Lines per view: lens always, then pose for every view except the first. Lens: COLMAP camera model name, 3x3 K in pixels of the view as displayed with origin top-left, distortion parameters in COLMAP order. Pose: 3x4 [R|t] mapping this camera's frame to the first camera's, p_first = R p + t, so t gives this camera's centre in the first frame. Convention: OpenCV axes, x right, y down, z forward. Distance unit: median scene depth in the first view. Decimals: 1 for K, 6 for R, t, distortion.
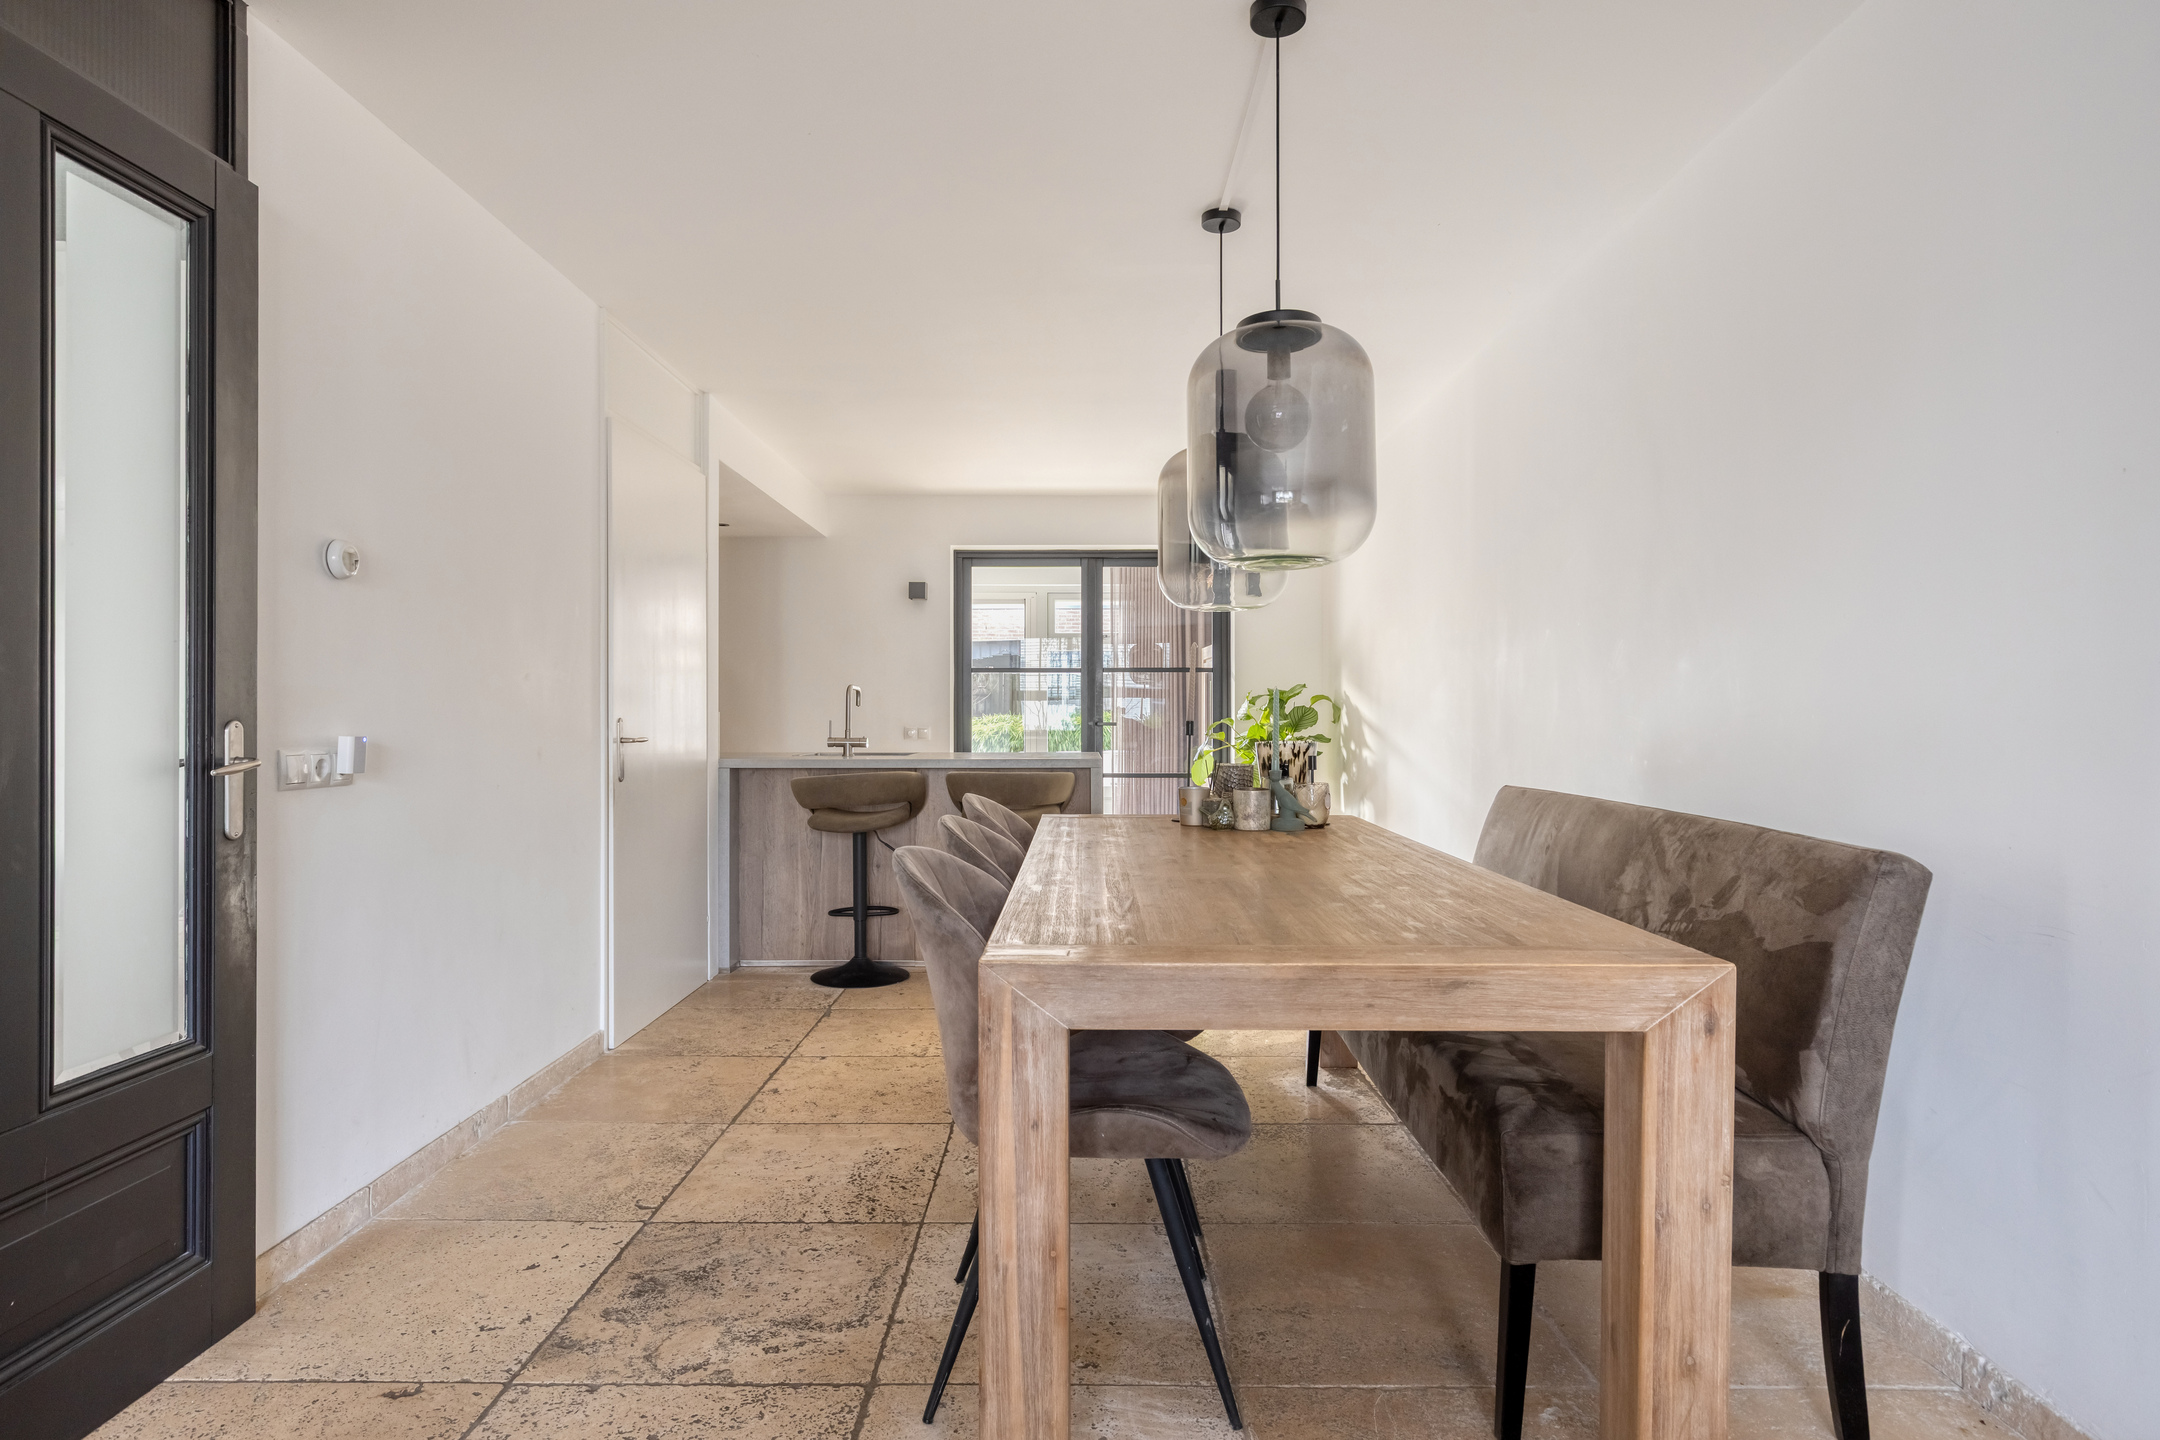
lens RADIAL K [[1170.5, 0, 1071.8], [0, 1170.5, 719.9], [0, 0, 1]] dist [0.001541, -0.001408]
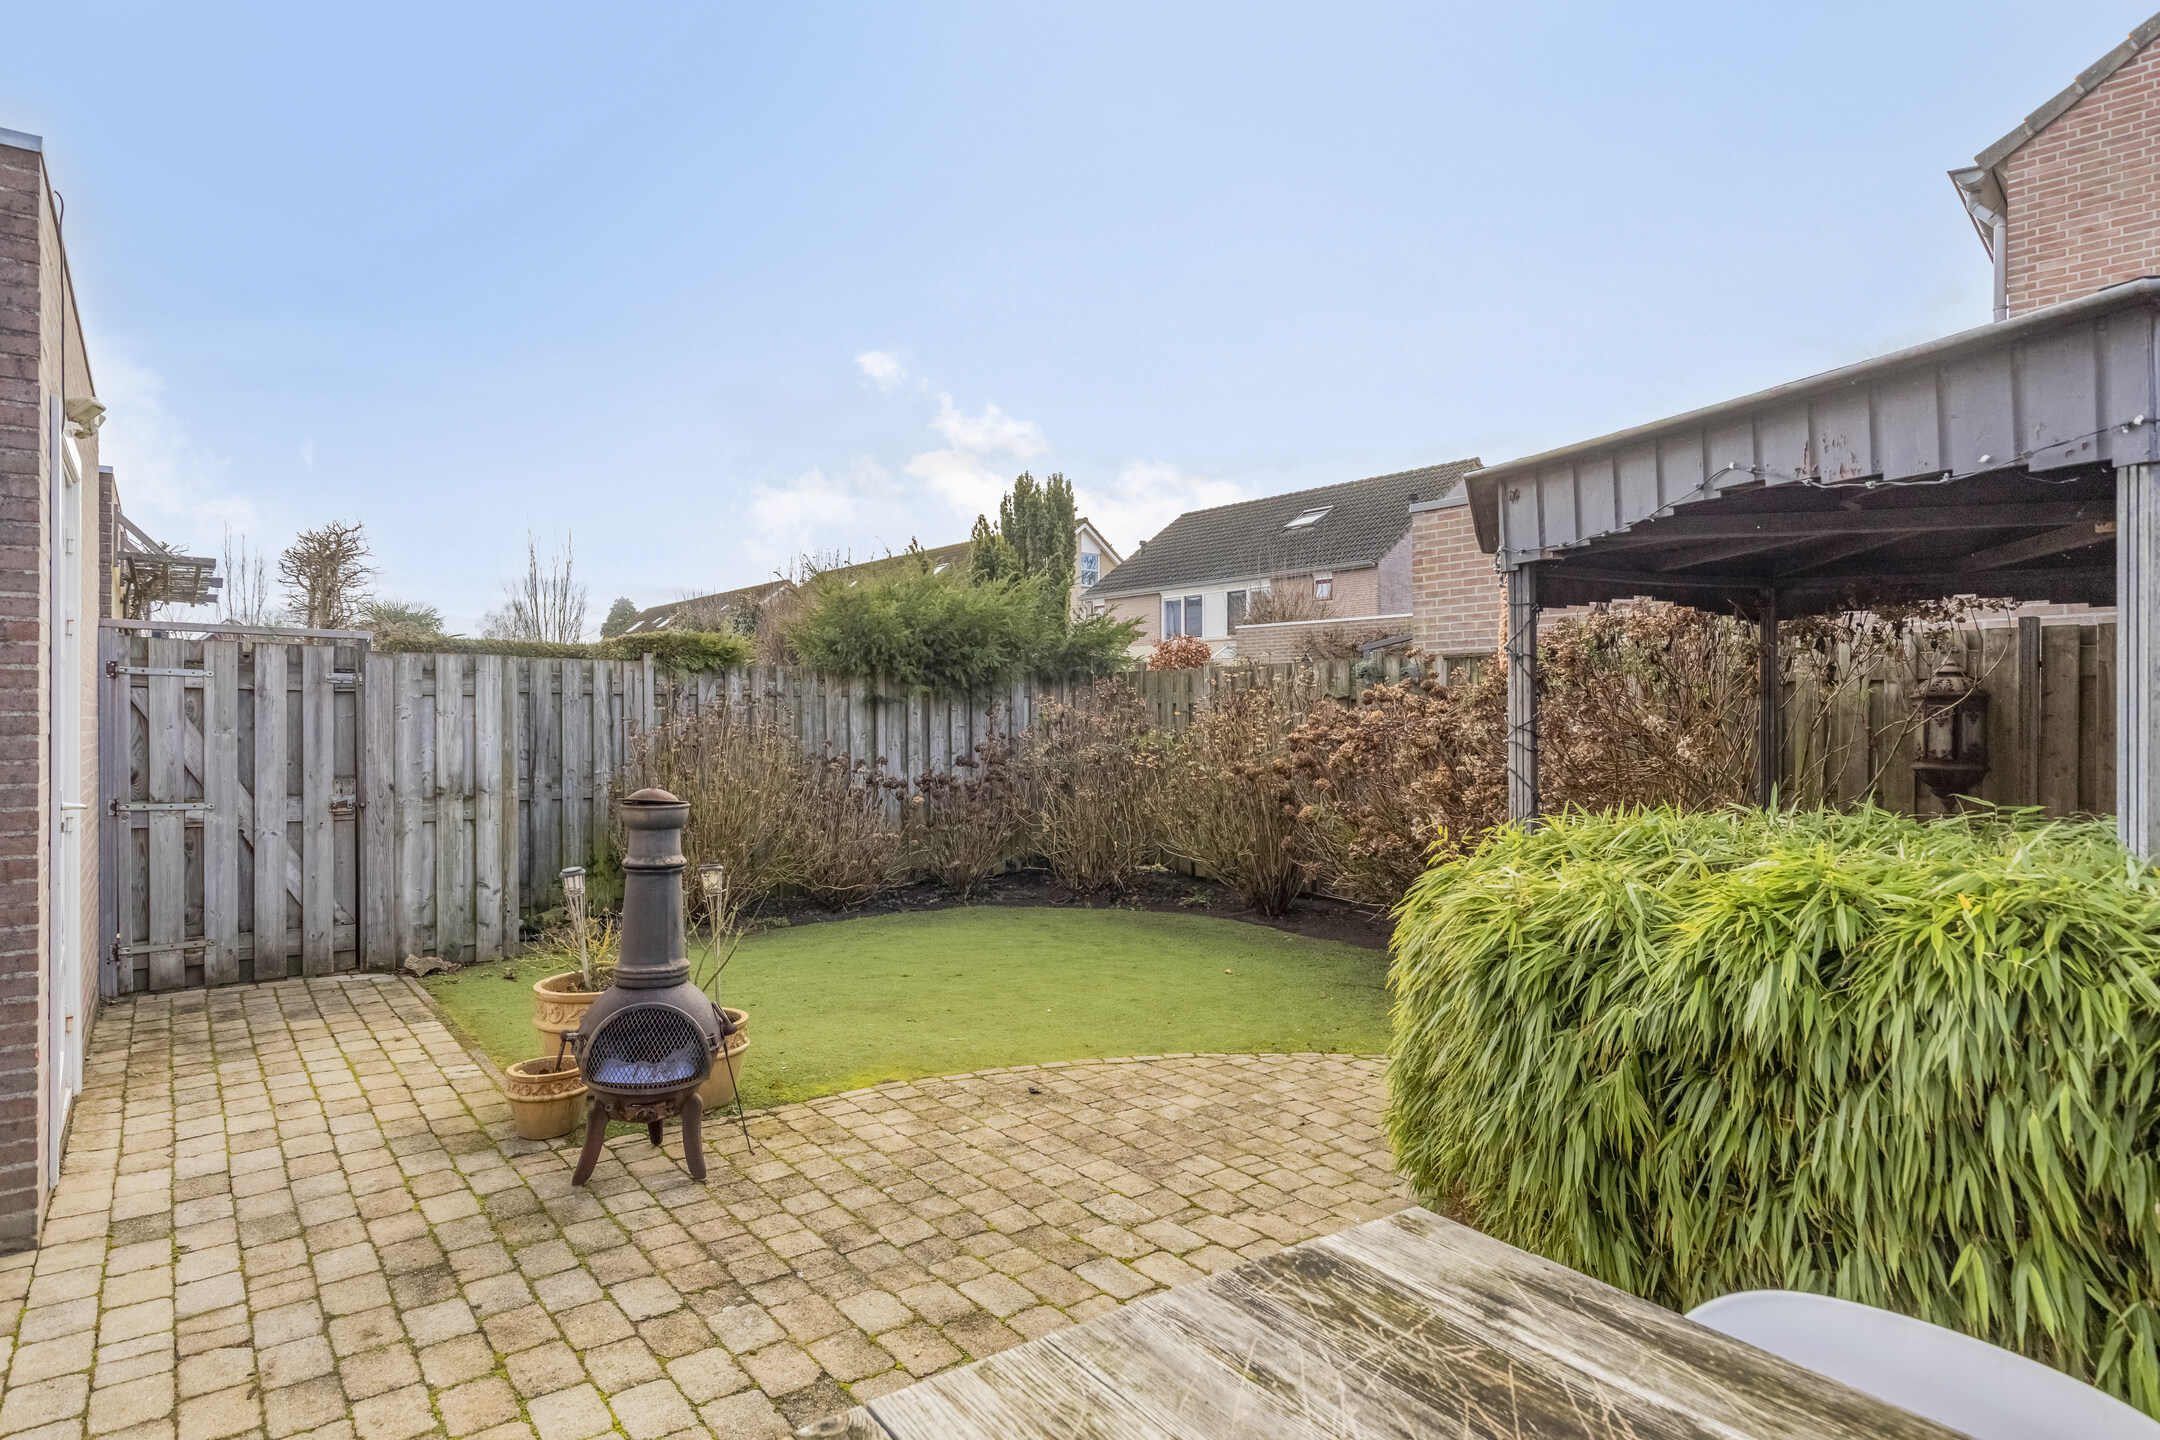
lens RADIAL K [[1170.5, 0, 1074.2], [0, 1170.5, 717.5], [0, 0, 1]] dist [0.001541, -0.001408]
pose [[0.625676, 0.000243, -0.780083, 0.068986], [-0.003315, 0.999992, -0.002348, -0.050669], [0.780076, 0.004055, 0.625672, 2.257664]]
